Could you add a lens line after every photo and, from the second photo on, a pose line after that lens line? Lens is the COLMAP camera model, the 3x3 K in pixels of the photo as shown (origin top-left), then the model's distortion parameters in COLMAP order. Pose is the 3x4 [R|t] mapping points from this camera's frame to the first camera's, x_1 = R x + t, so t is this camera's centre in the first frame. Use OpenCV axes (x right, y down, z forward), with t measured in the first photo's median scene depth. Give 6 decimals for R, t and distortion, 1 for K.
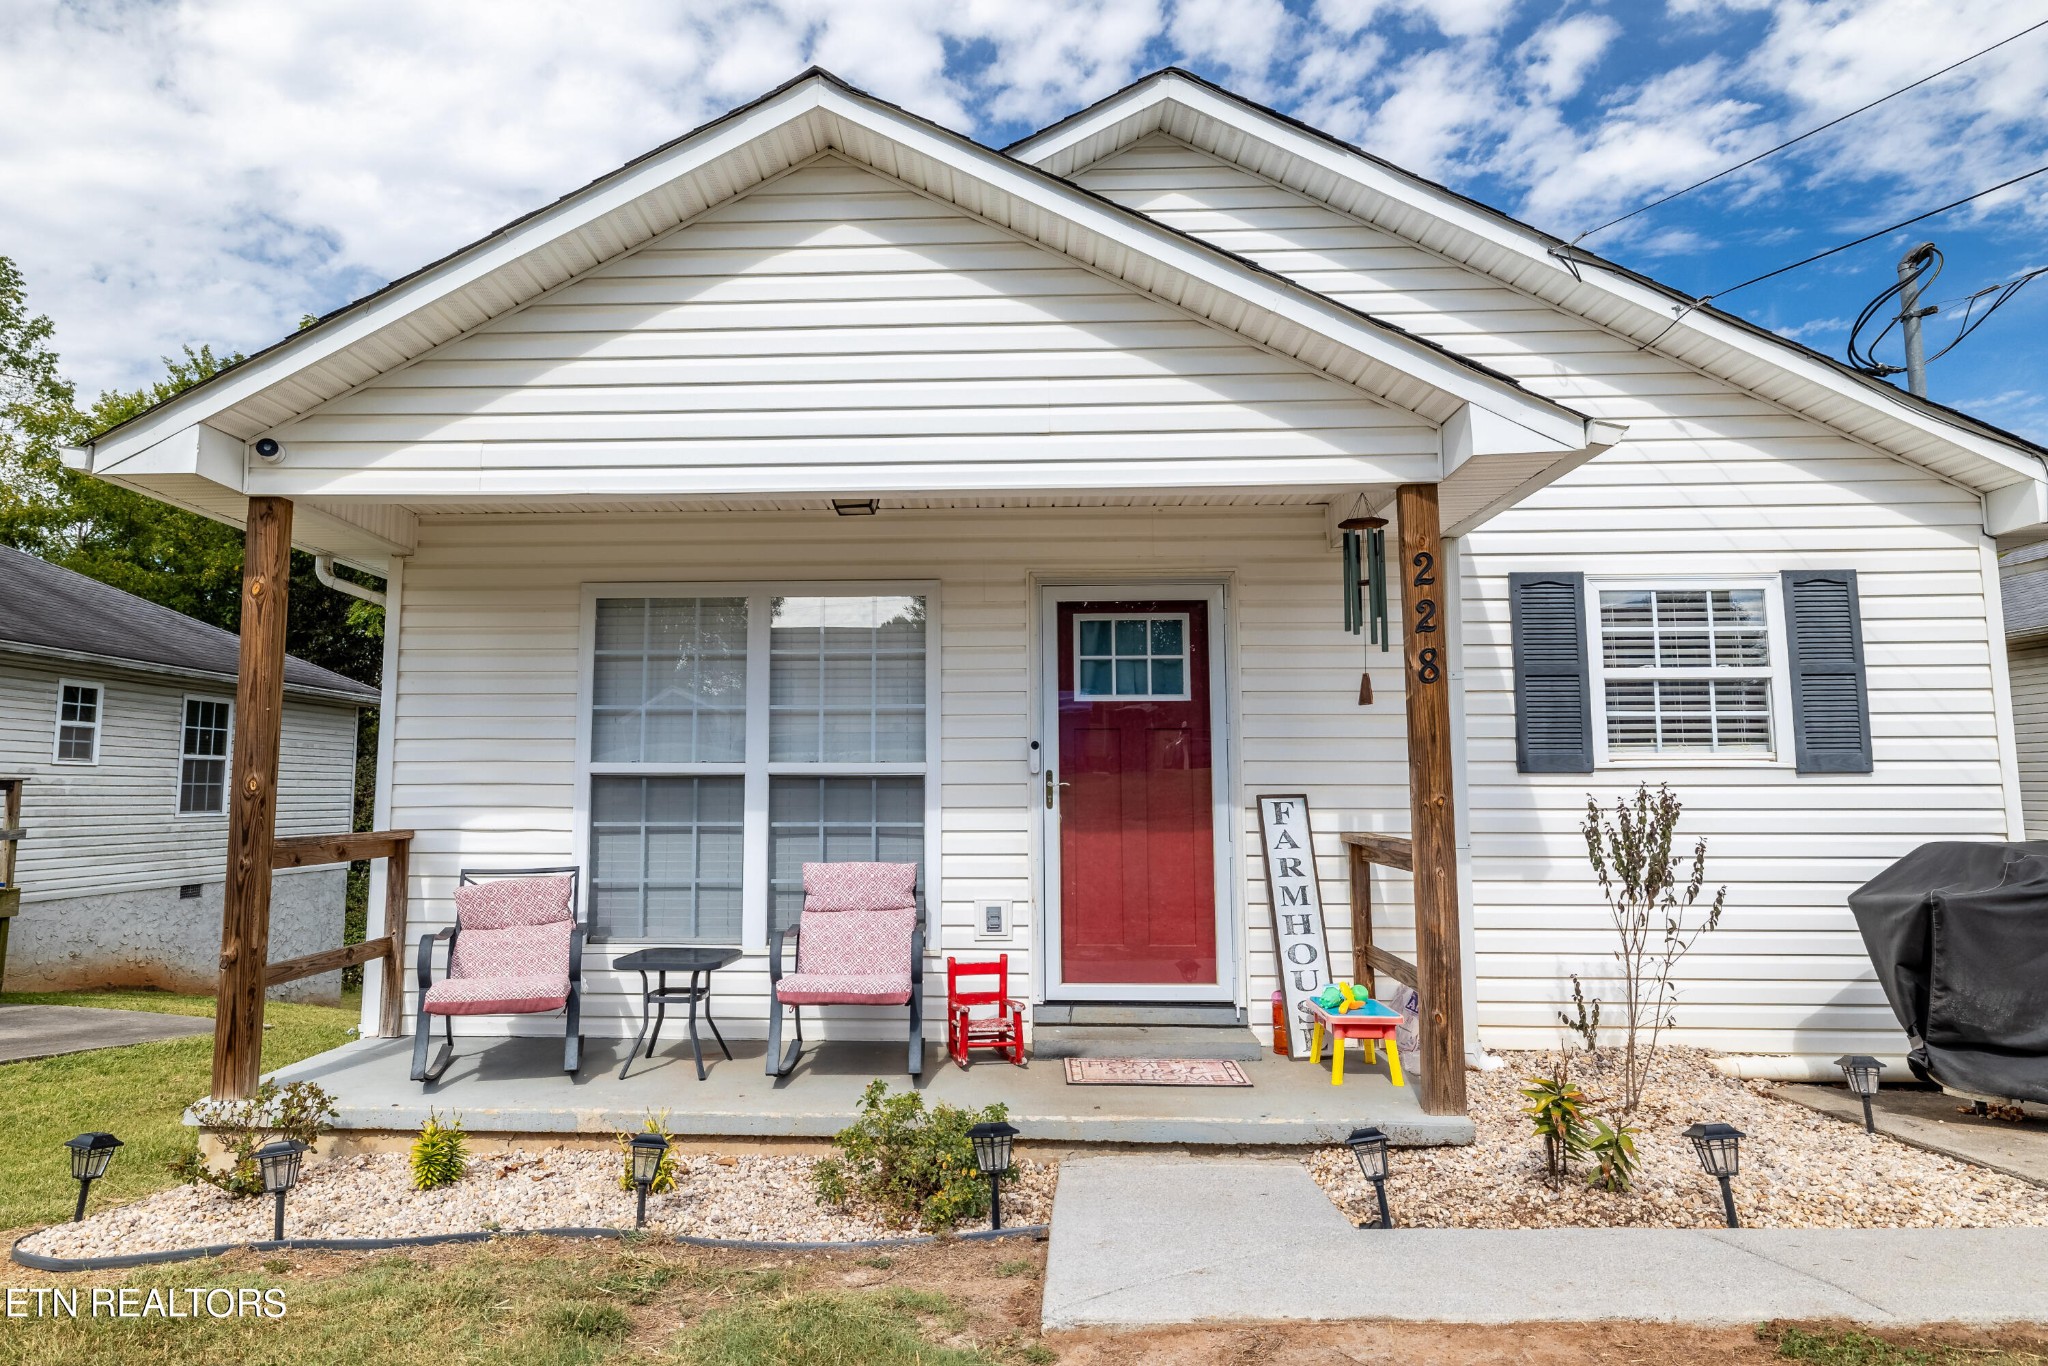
lens RADIAL K [[1096.7, 0, 1029.9], [0, 1096.7, 661.3], [0, 0, 1]] dist [-0.005395, 0.001880]
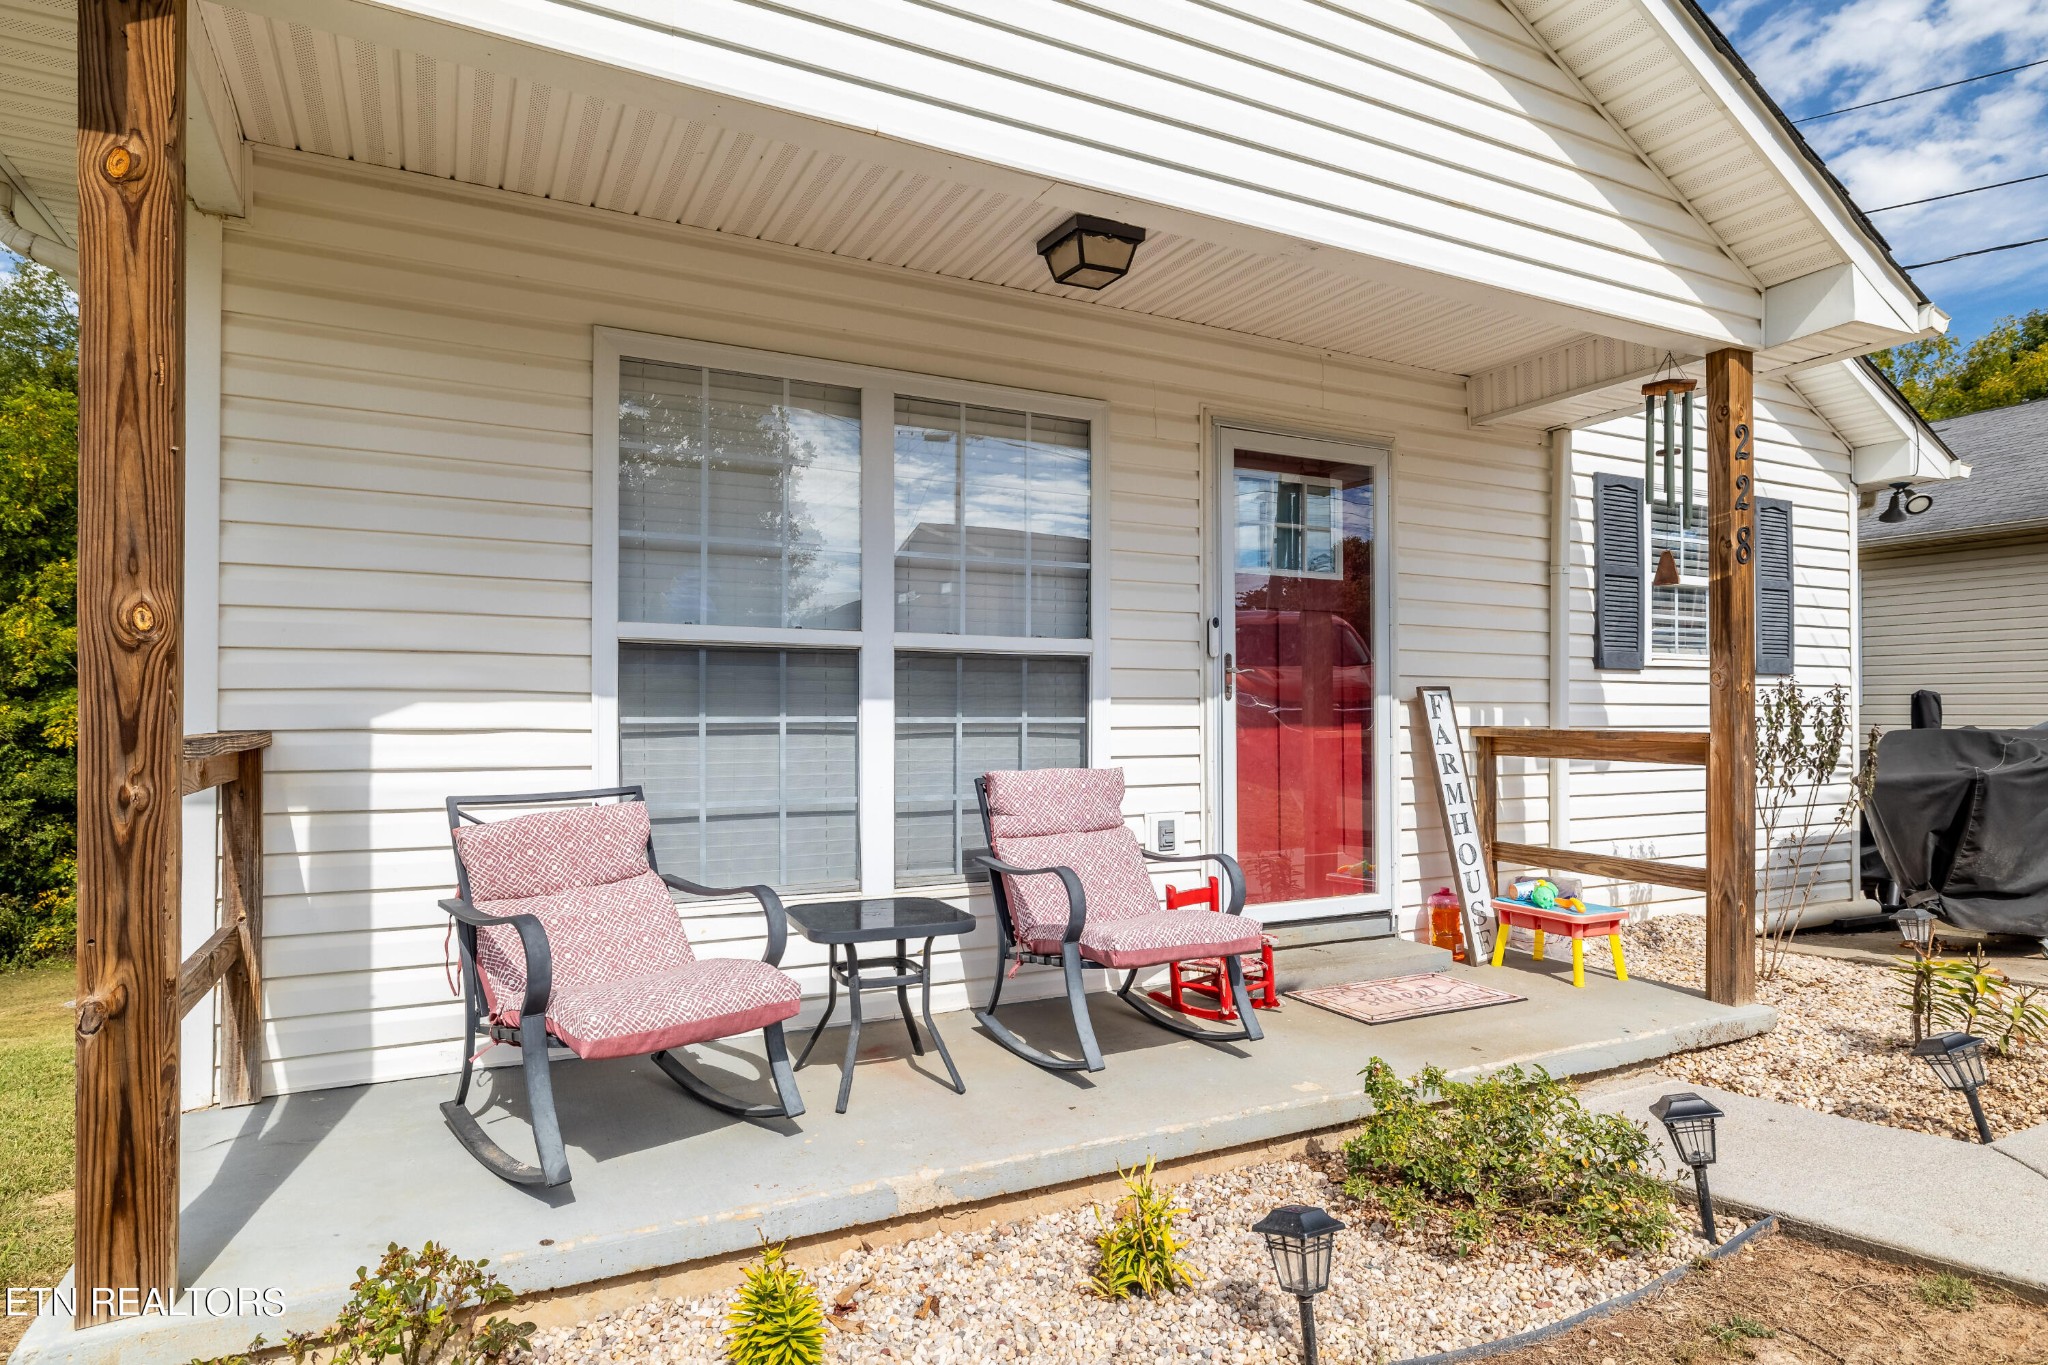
lens RADIAL K [[1033.0, 0, 1011.7], [0, 1033.0, 688.2], [0, 0, 1]] dist [-0.004882, -0.001784]
pose [[0.889455, 0.013425, 0.456826, -0.481656], [-0.056028, 0.995232, 0.079840, 0.072653], [-0.453576, -0.096609, 0.885966, 0.388001]]
